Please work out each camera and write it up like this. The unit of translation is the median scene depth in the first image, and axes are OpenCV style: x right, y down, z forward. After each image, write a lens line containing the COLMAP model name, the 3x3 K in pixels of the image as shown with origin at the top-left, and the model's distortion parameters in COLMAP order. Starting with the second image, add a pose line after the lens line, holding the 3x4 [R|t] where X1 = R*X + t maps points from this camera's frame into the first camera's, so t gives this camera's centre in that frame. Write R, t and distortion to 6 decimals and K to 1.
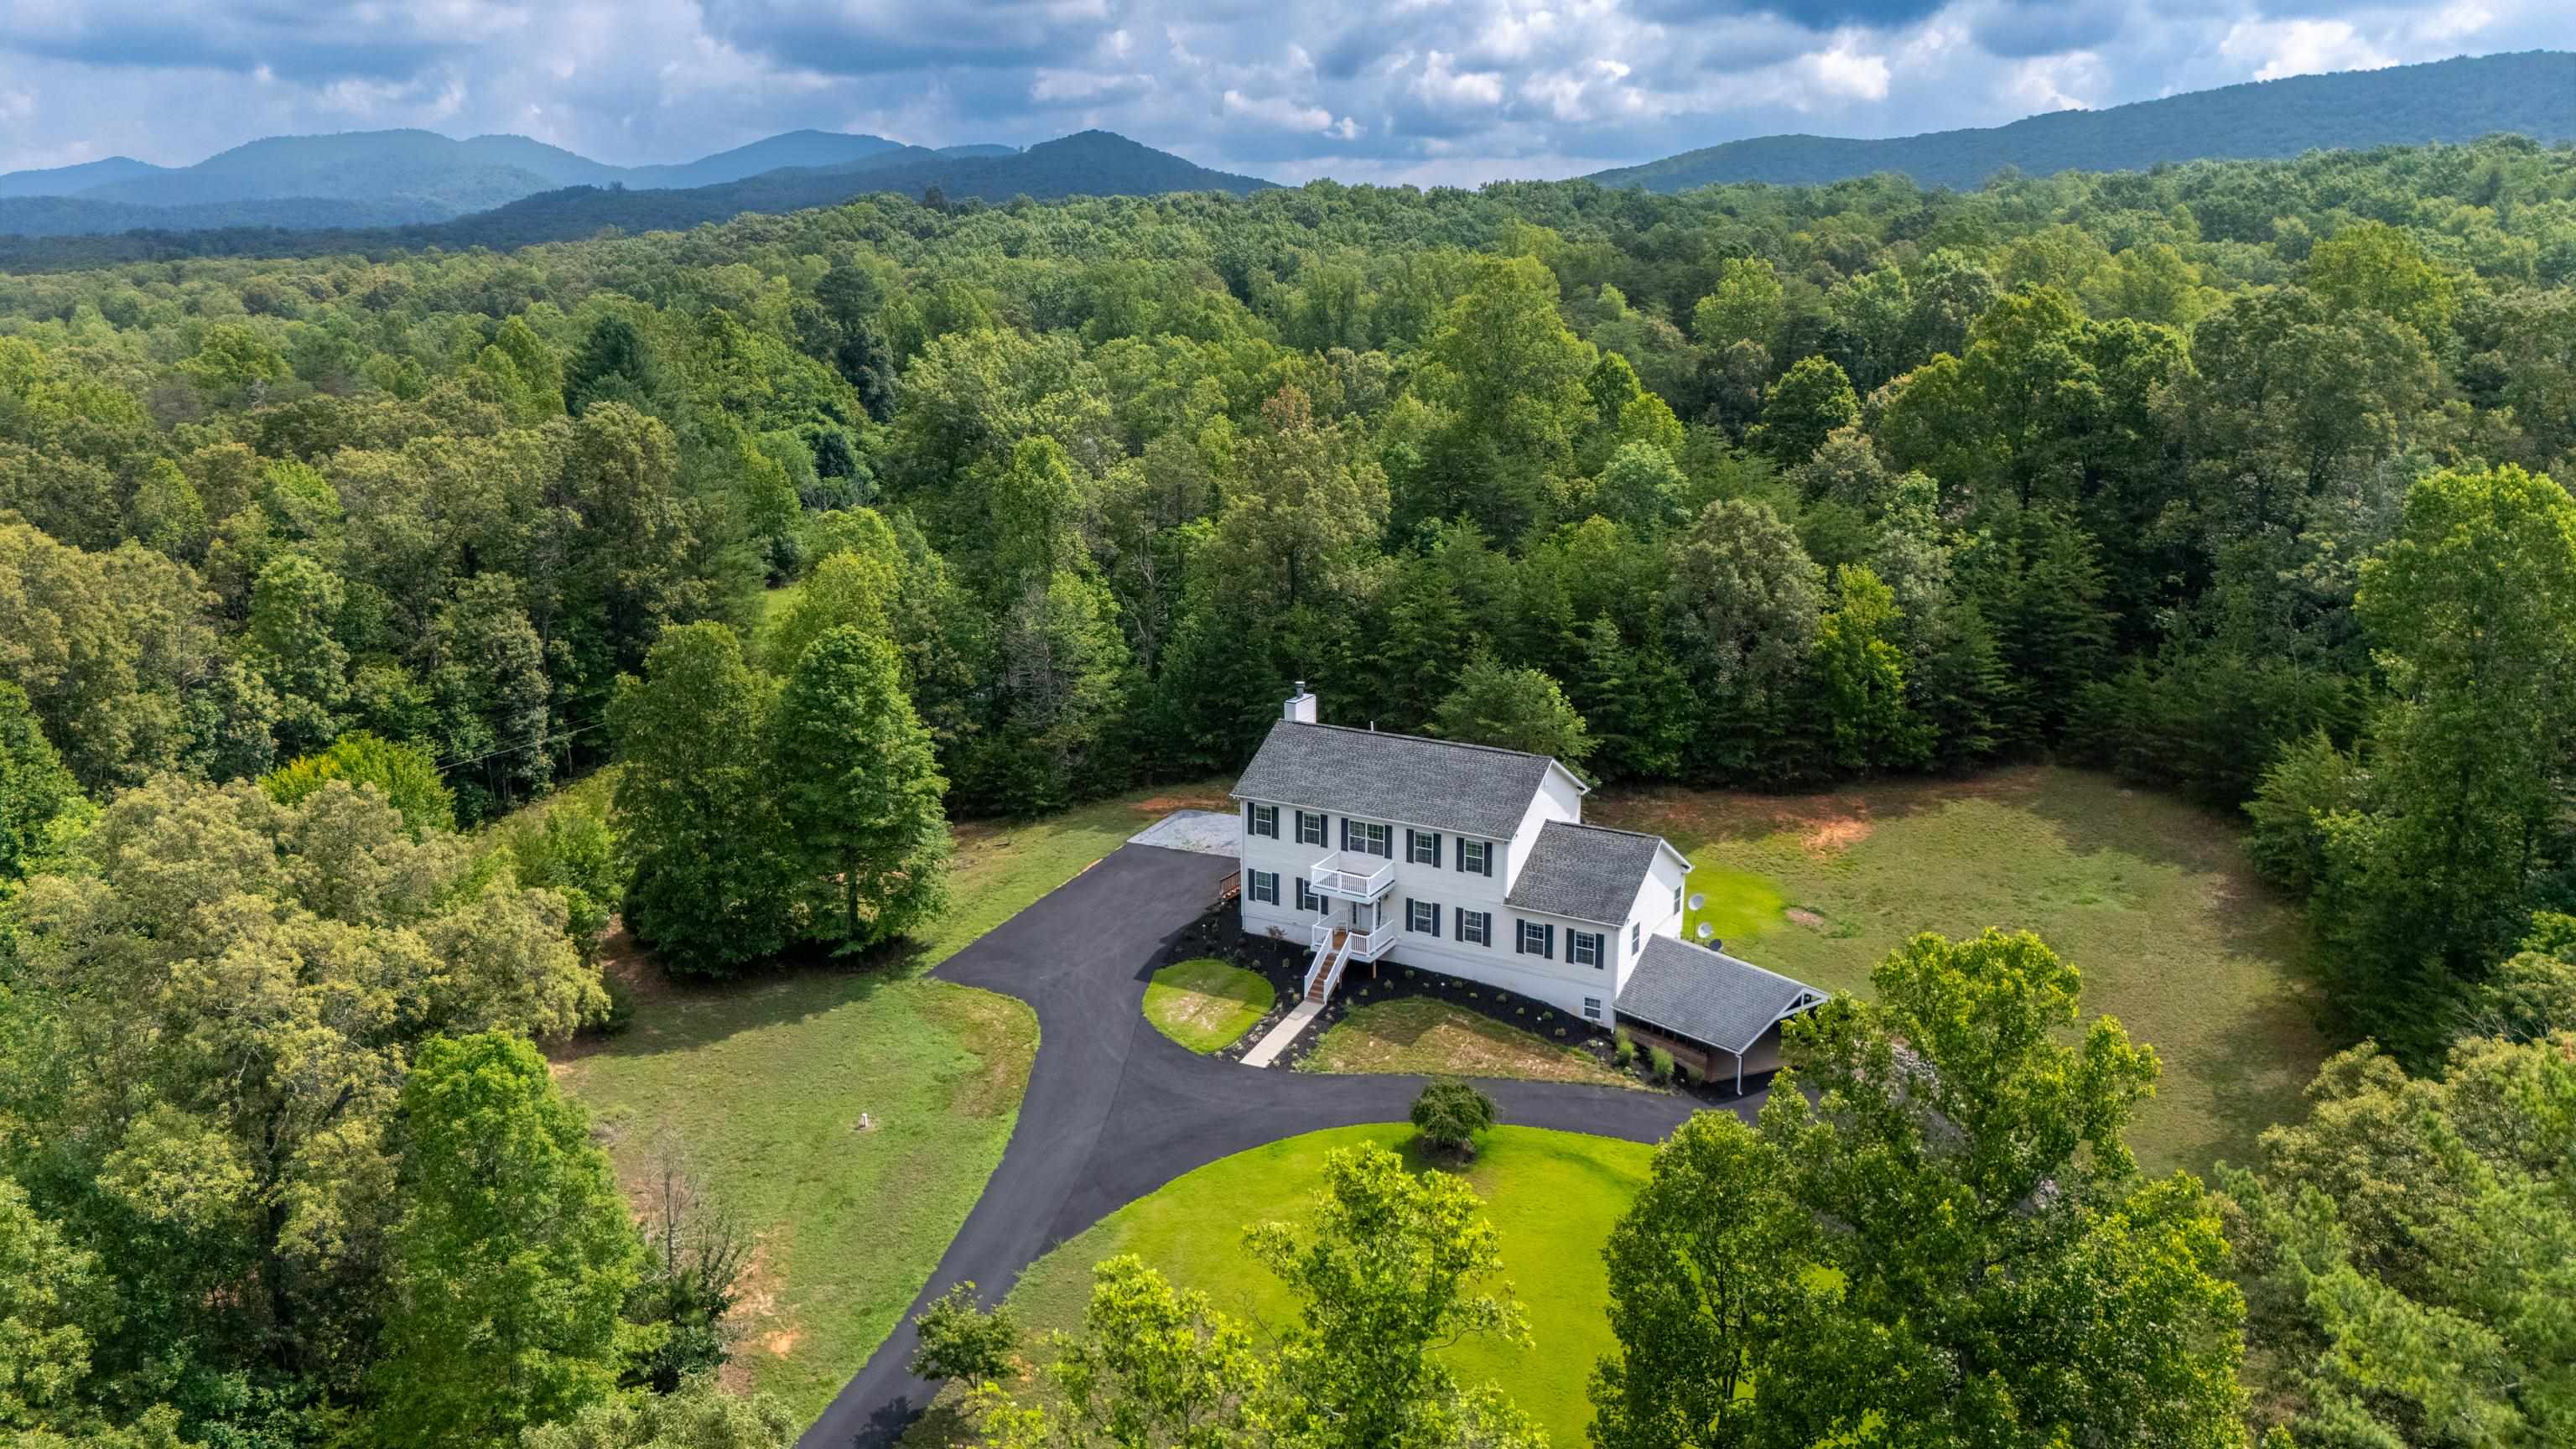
lens RADIAL K [[1905.9, 0, 1288.0], [0, 1905.9, 724.5], [0, 0, 1]] dist [0.083879, -0.084033]
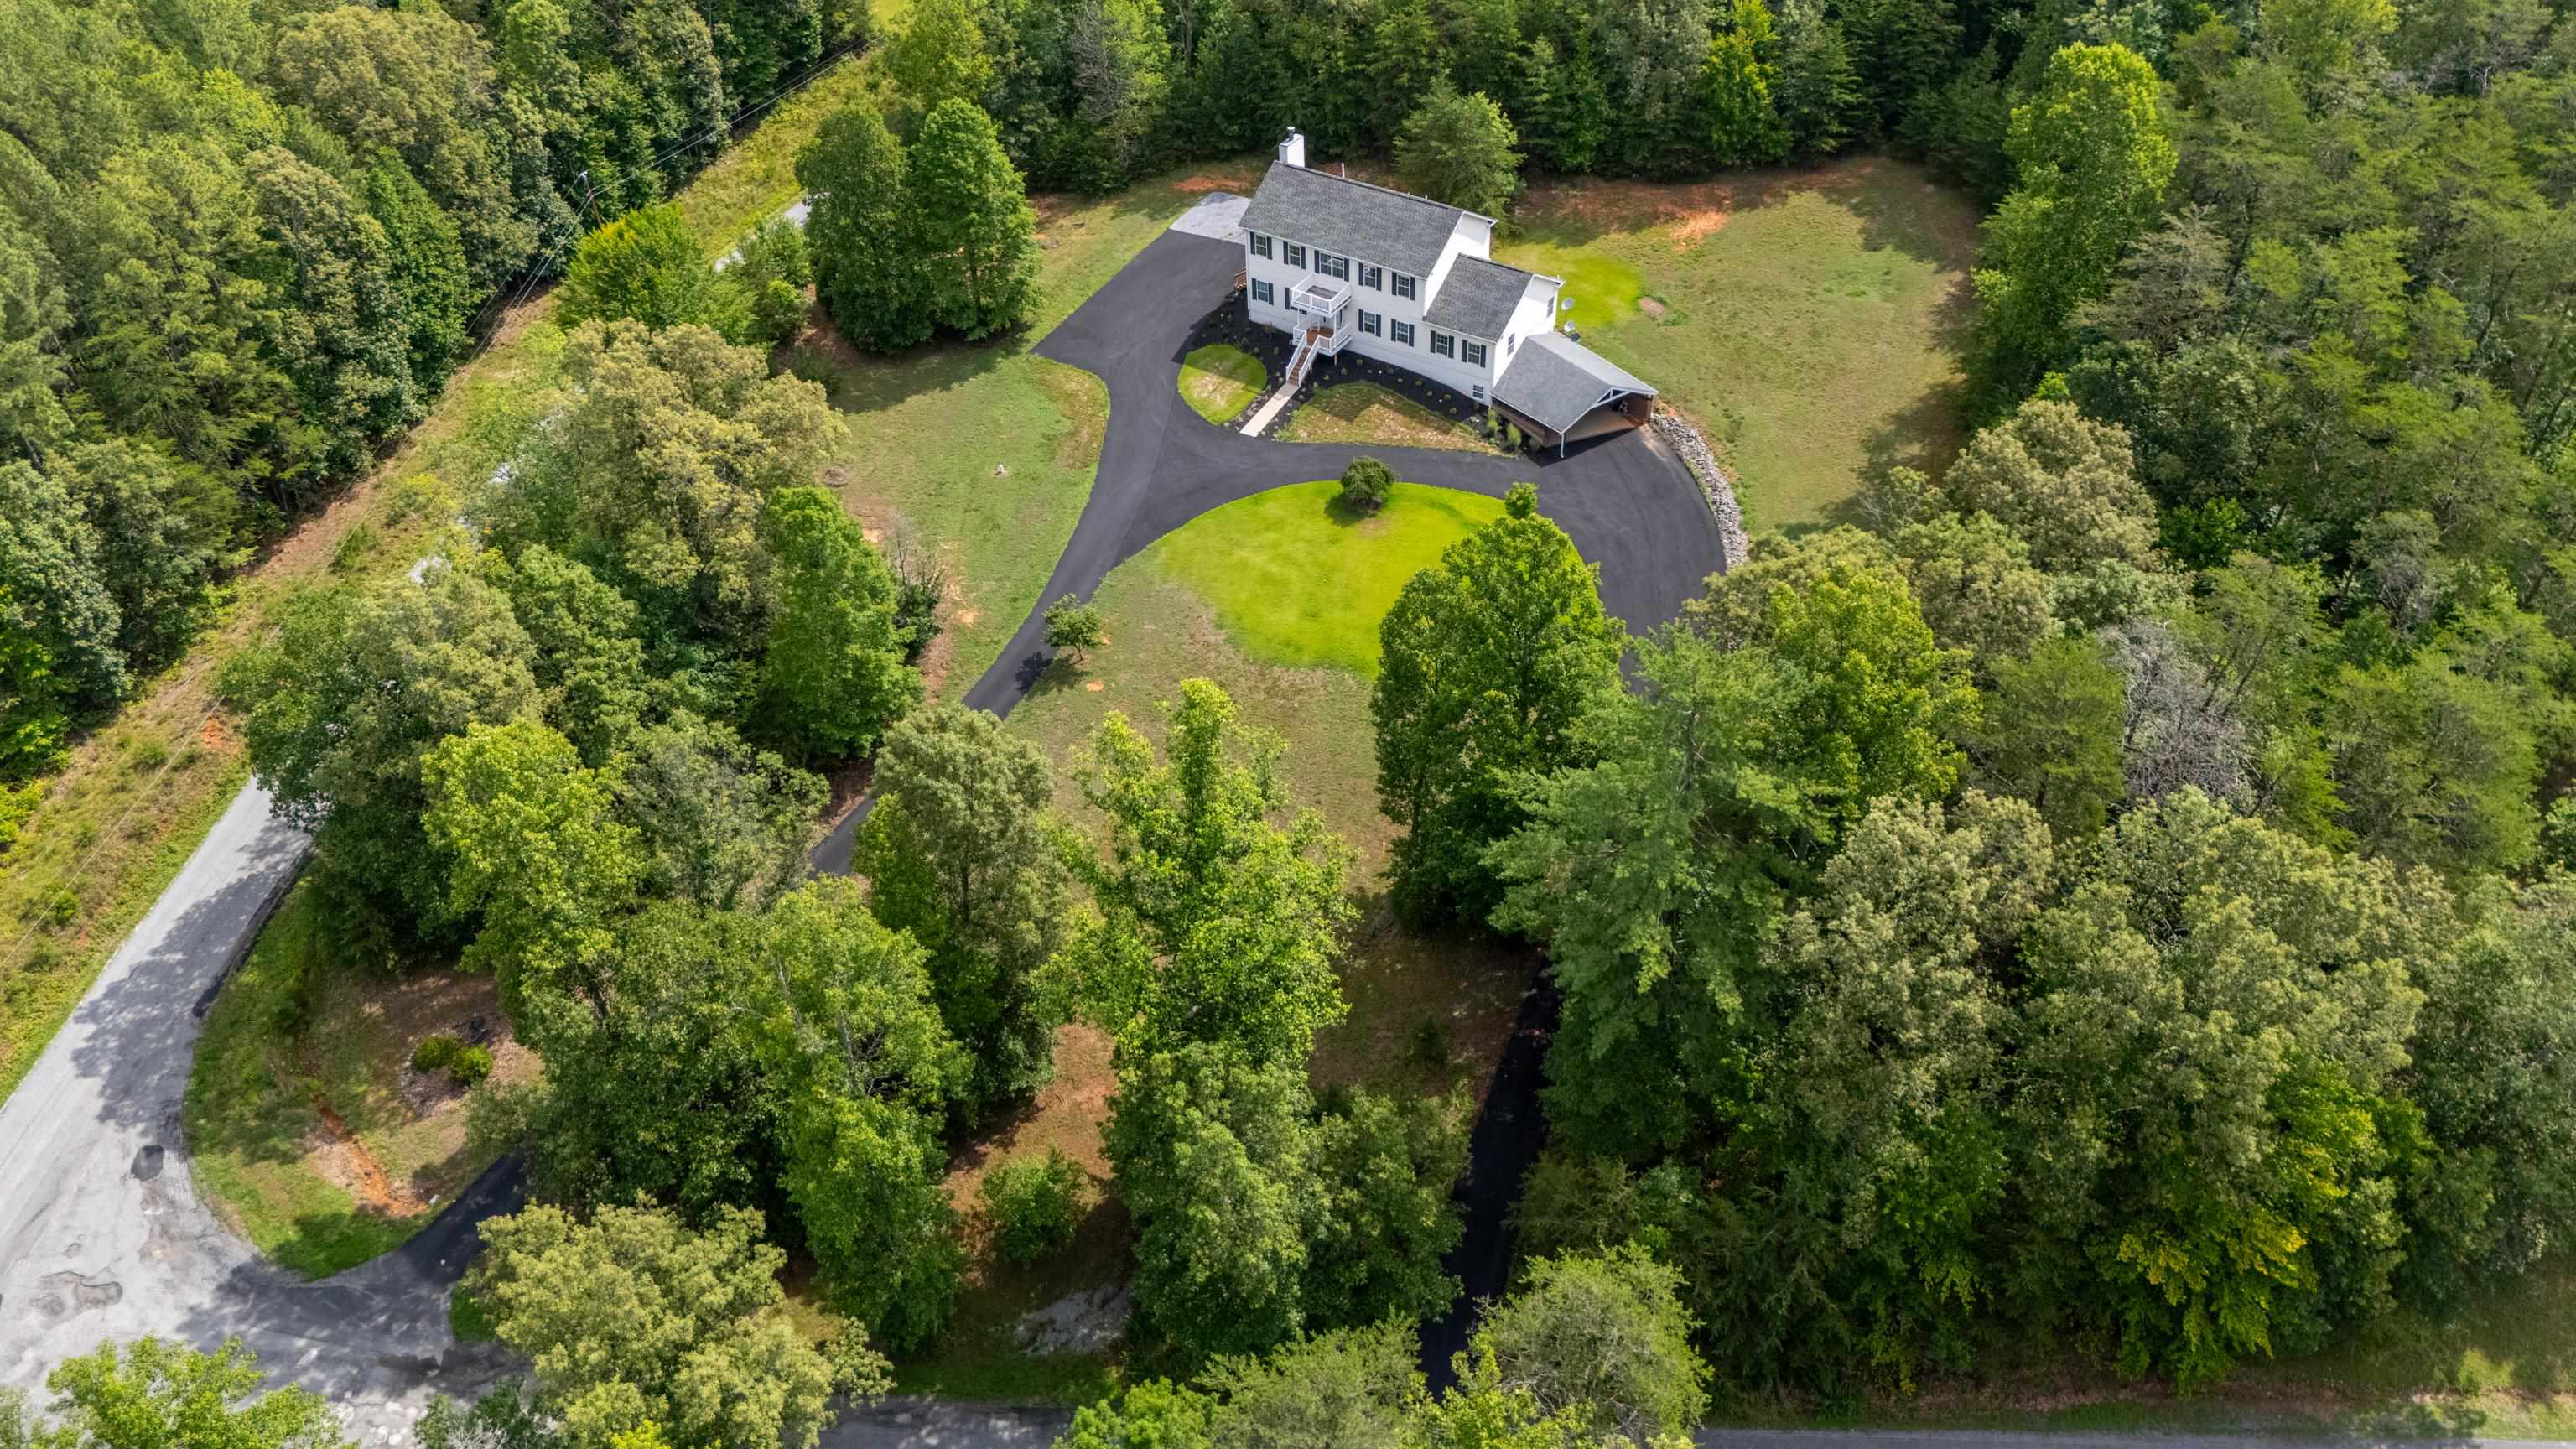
lens RADIAL K [[1905.9, 0, 1288.0], [0, 1905.9, 724.5], [0, 0, 1]] dist [0.083879, -0.084033]
pose [[0.998528, 0.018233, -0.051076, 0.085509], [0.006279, 0.896592, 0.442814, -0.259195], [0.053868, -0.442483, 0.895158, -0.420644]]
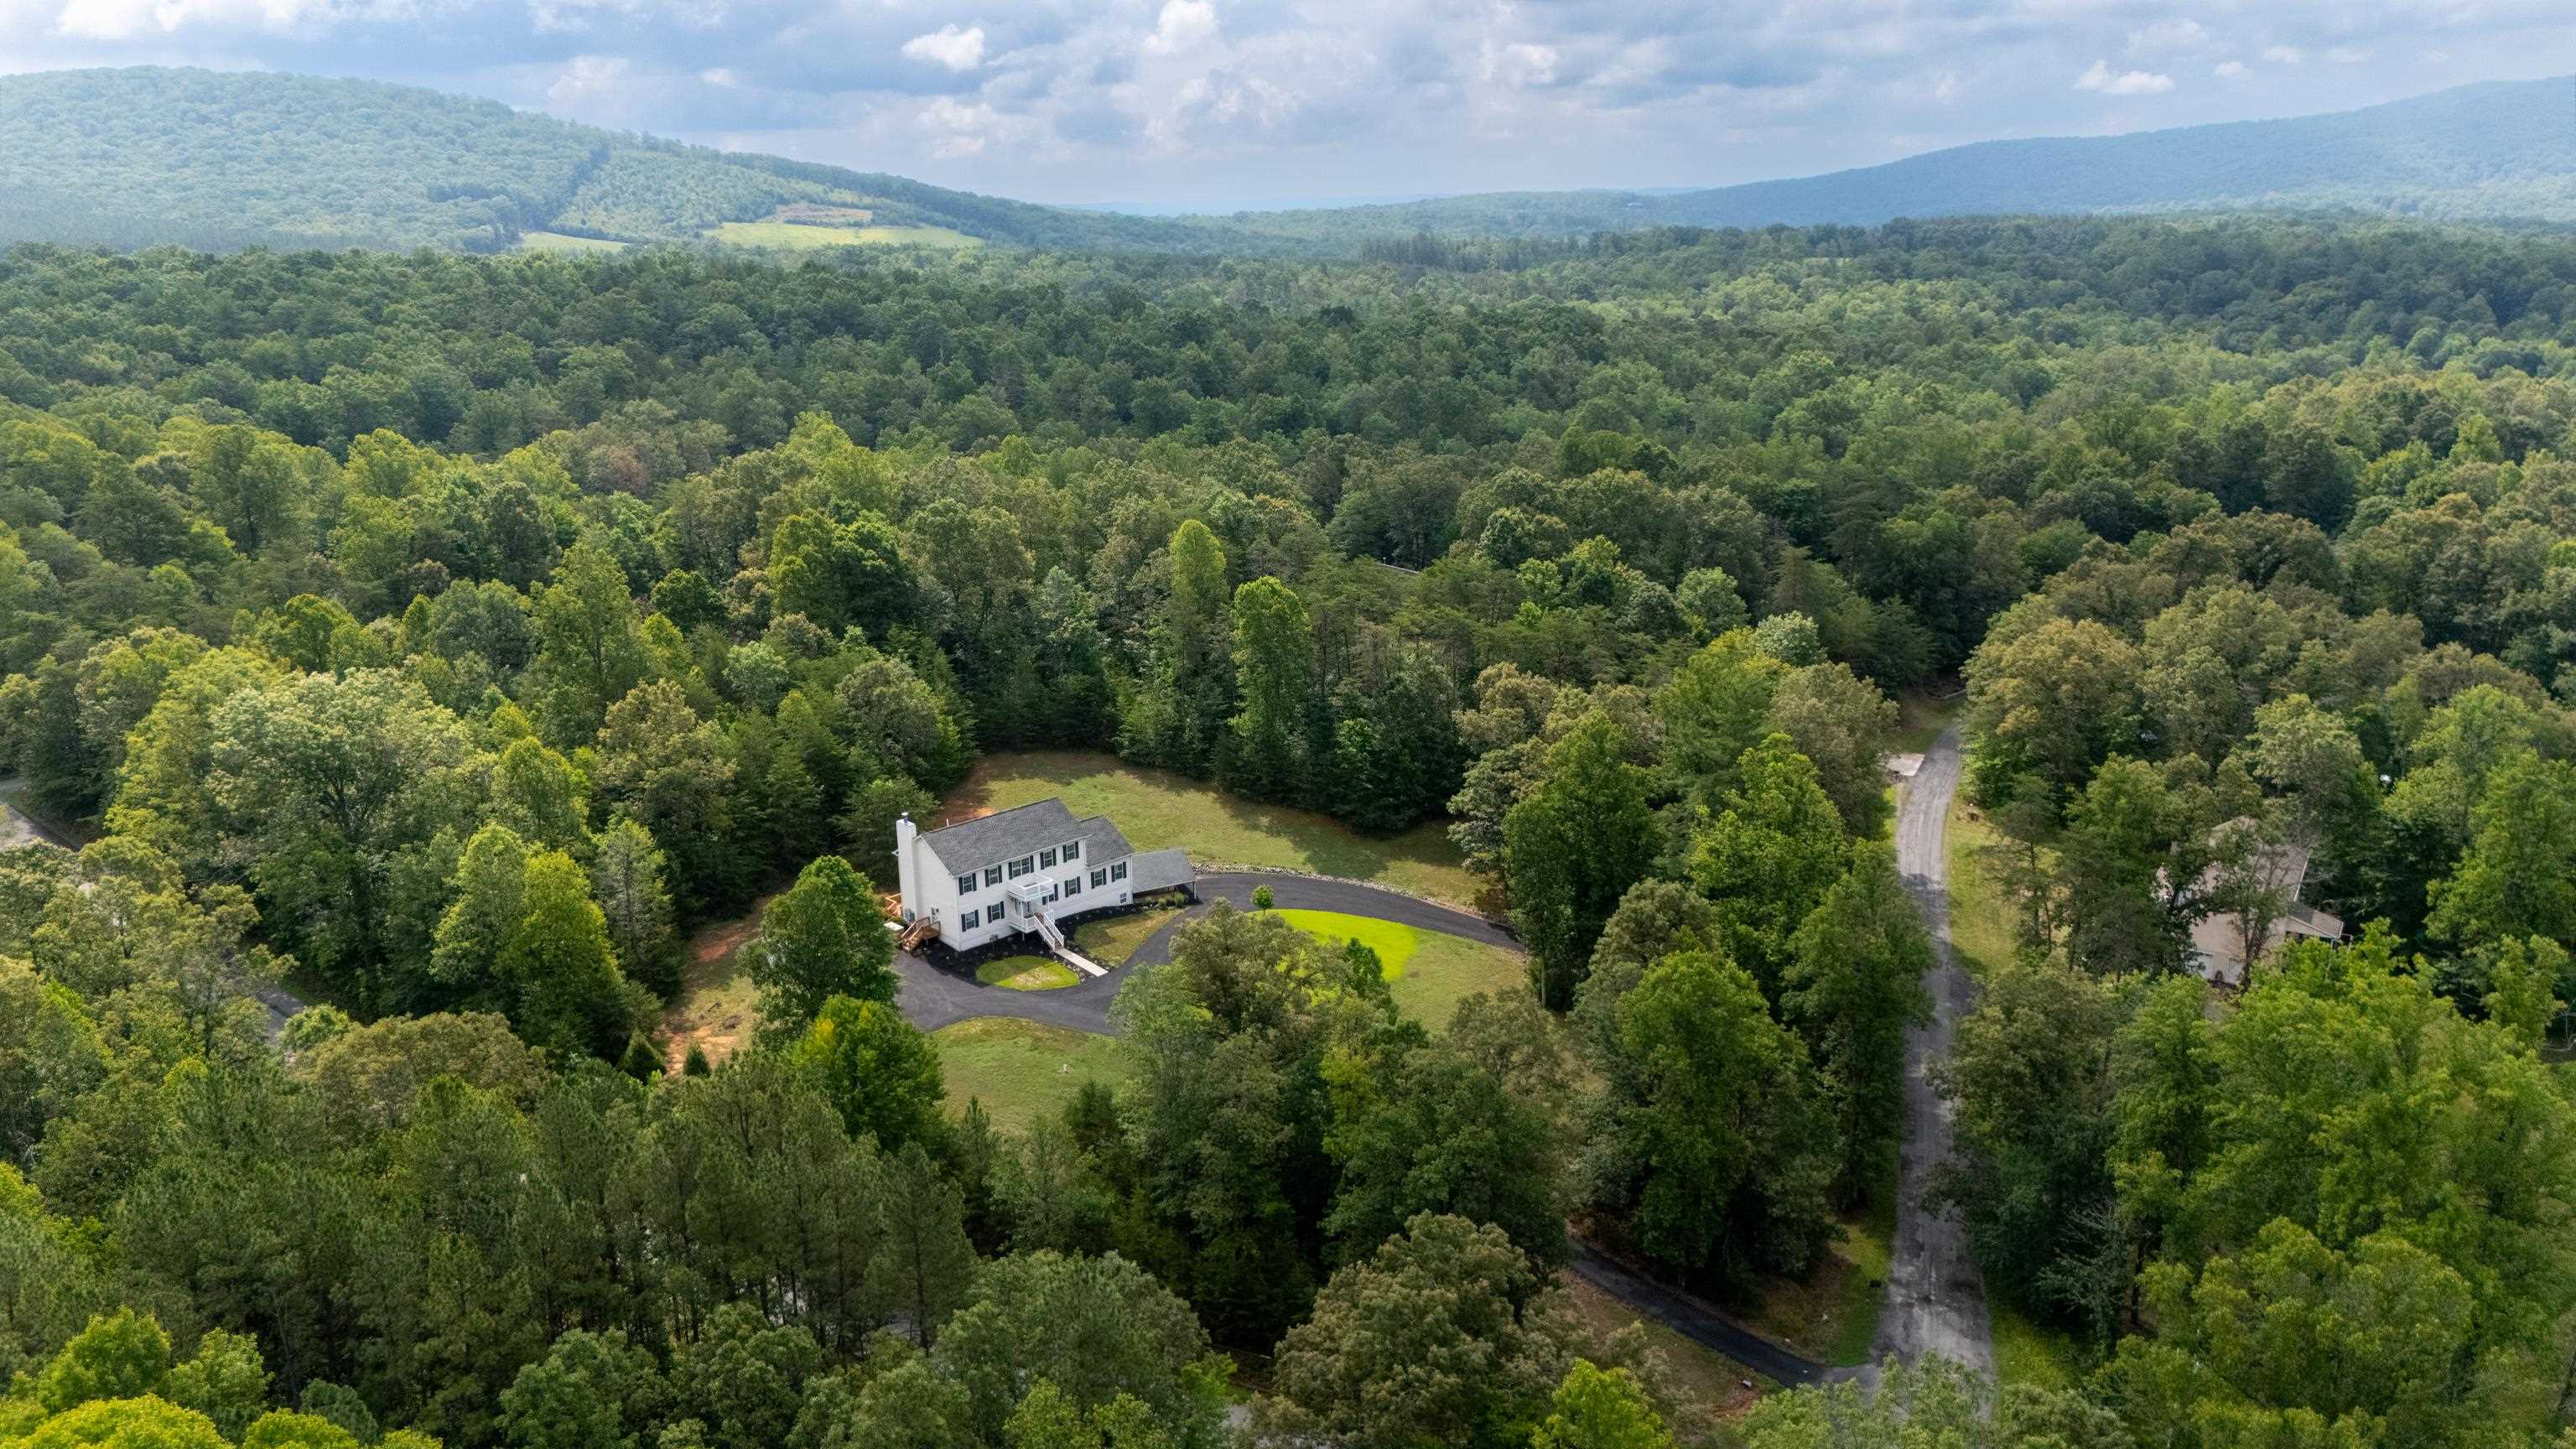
lens RADIAL K [[1905.9, 0, 1288.0], [0, 1905.9, 724.5], [0, 0, 1]] dist [0.083879, -0.084033]
pose [[0.268035, -0.260018, 0.927657, -1.565186], [0.260851, 0.946511, 0.189933, -0.355693], [-0.927423, 0.191072, 0.321524, 0.113622]]
